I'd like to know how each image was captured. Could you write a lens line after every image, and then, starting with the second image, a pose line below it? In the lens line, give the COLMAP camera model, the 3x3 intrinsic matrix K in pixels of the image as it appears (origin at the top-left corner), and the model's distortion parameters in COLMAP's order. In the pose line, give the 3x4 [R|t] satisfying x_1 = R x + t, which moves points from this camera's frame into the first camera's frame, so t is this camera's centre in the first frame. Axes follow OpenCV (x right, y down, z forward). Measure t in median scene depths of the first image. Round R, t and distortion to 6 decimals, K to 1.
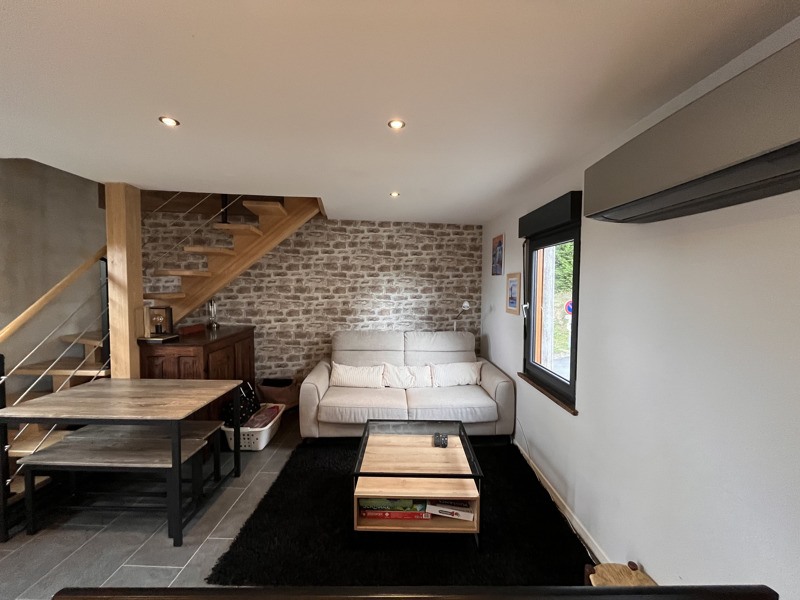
lens RADIAL K [[322.6, 0, 399.8], [0, 322.6, 298.9], [0, 0, 1]] dist [-0.006939, 0.000227]
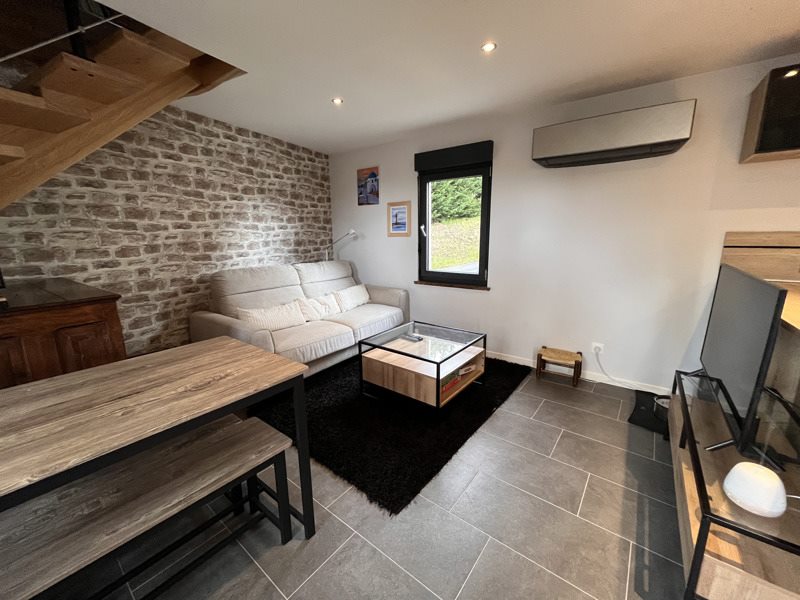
lens RADIAL K [[322.6, 0, 399.4], [0, 322.6, 300.1], [0, 0, 1]] dist [-0.006939, 0.000227]
pose [[0.599459, -0.173299, 0.781420, -0.505376], [0.050488, 0.982522, 0.179167, 0.050291], [-0.798812, -0.067951, 0.597731, 0.201763]]
